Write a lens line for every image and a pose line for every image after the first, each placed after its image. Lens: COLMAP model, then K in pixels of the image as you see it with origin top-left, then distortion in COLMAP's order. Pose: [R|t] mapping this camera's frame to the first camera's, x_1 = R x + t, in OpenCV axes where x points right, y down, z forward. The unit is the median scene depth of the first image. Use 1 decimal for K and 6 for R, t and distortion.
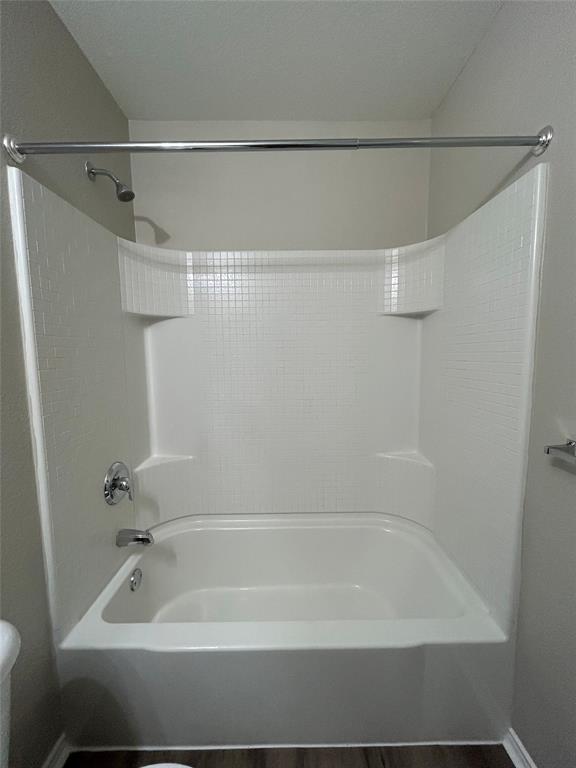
lens RADIAL K [[306.8, 0, 289.0], [0, 306.8, 383.4], [0, 0, 1]] dist [-0.001063, 0.000329]
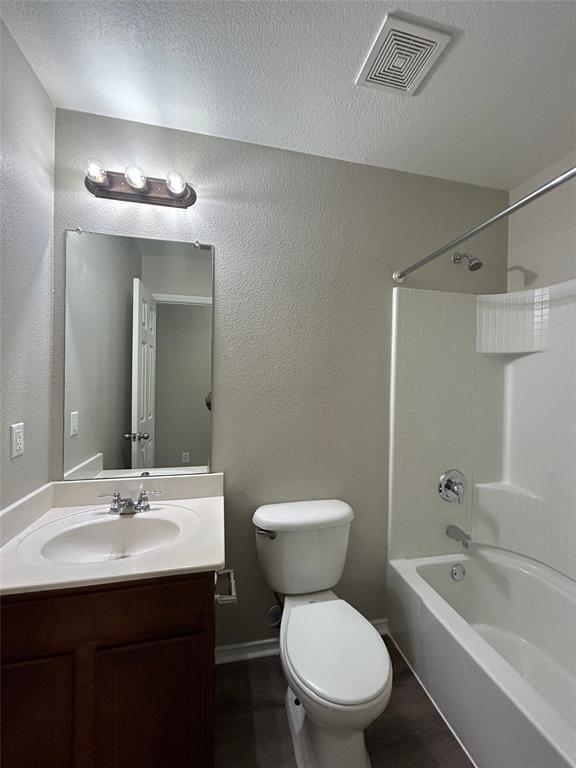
lens RADIAL K [[306.8, 0, 289.0], [0, 306.8, 383.4], [0, 0, 1]] dist [-0.001063, 0.000329]
pose [[0.210300, 0.024291, -0.977335, 0.484374], [-0.125124, 0.992139, -0.002265, -0.010252], [0.969597, 0.122764, 0.211686, 0.009227]]
